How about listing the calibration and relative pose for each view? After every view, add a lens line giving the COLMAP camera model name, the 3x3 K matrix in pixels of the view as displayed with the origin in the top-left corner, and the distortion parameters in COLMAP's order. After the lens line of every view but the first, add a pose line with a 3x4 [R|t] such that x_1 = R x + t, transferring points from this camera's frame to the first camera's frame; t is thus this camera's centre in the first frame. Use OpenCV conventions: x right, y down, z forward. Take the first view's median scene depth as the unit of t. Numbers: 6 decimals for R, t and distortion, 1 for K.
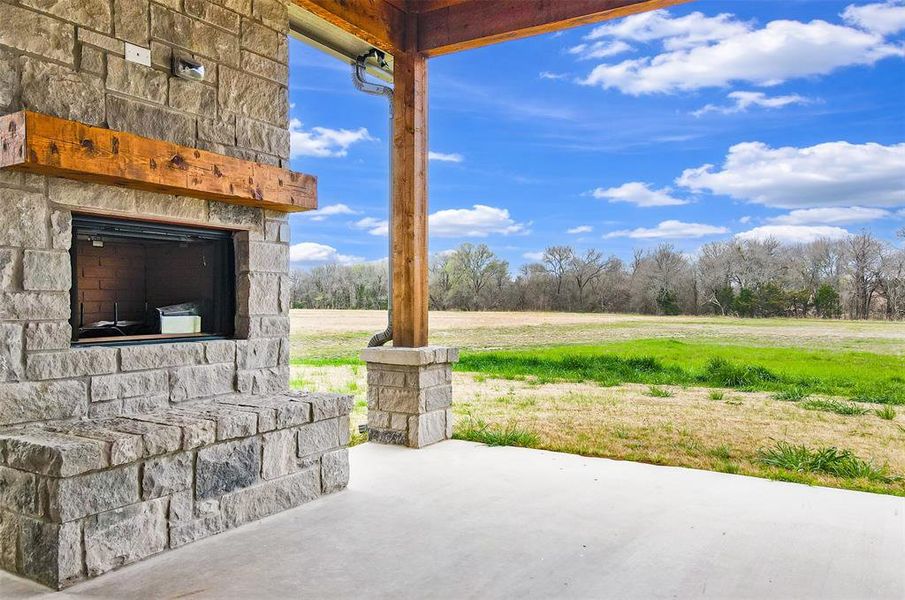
lens RADIAL K [[674.1, 0, 459.8], [0, 674.1, 304.1], [0, 0, 1]] dist [-0.000400, 0.000810]
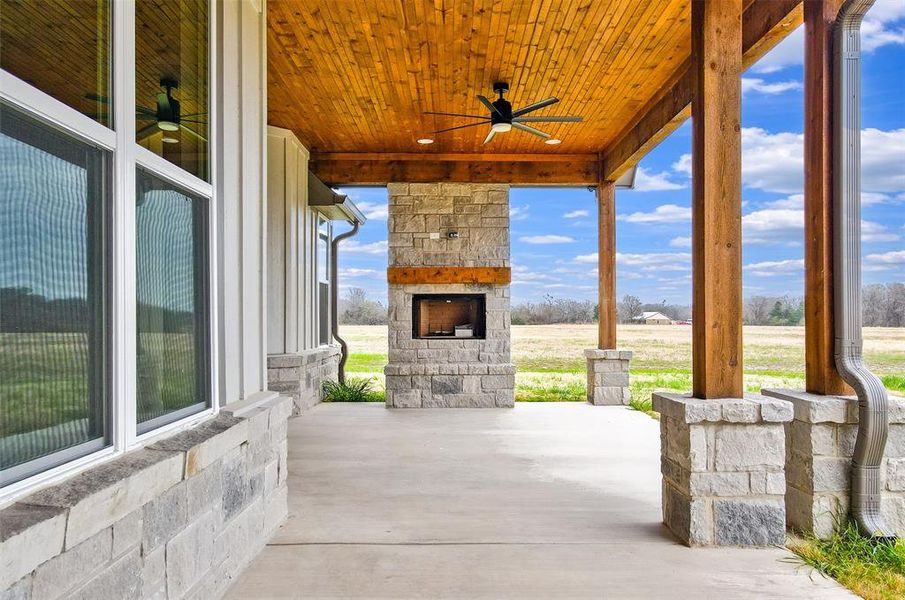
lens RADIAL K [[674.1, 0, 459.8], [0, 674.1, 304.1], [0, 0, 1]] dist [-0.000400, 0.000810]
pose [[0.520408, -0.027915, -0.853461, 1.789577], [0.002634, 0.999513, -0.031086, 0.001140], [0.853914, 0.013929, 0.520228, -0.331922]]
